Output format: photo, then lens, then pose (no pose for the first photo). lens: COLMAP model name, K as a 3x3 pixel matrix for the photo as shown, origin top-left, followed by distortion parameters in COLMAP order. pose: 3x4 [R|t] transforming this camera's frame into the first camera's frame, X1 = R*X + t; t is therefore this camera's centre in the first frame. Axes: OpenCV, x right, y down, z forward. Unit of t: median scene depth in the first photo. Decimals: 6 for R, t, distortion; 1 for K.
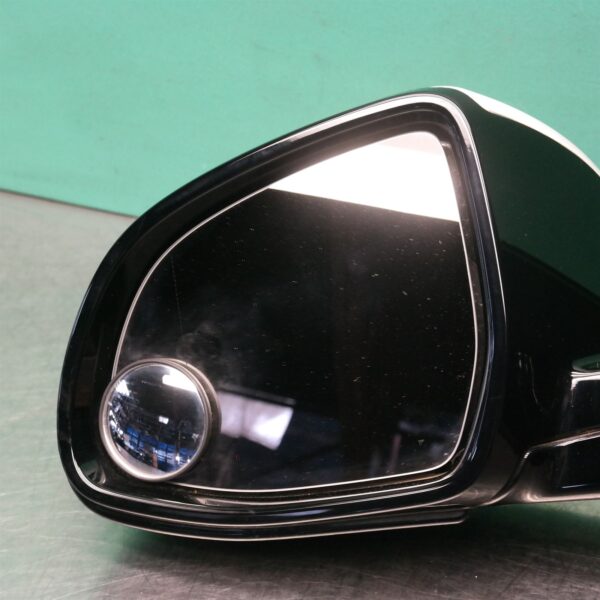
lens RADIAL K [[1643.9, 0, 300.0], [0, 1643.9, 300.0], [0, 0, 1]] dist [0.095376, 1.801237]
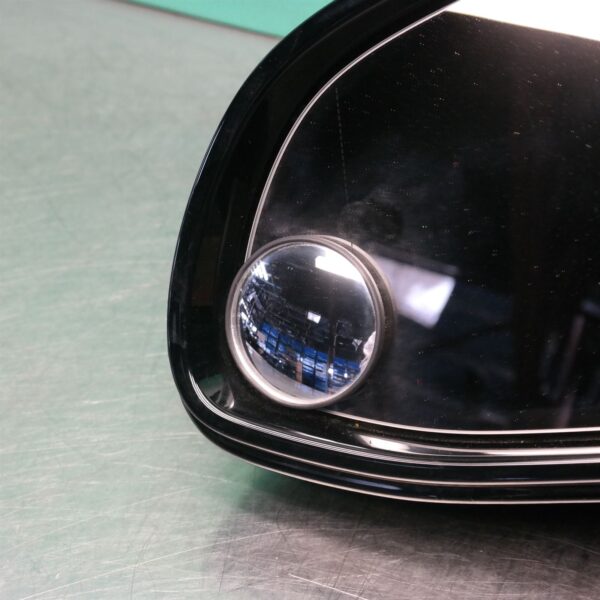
lens RADIAL K [[1643.9, 0, 300.0], [0, 1643.9, 300.0], [0, 0, 1]] dist [0.095376, 1.801237]
pose [[0.996097, 0.046521, -0.075006, -0.036398], [-0.039015, 0.994363, 0.098595, -0.005959], [0.079170, -0.095283, 0.992297, 0.294034]]
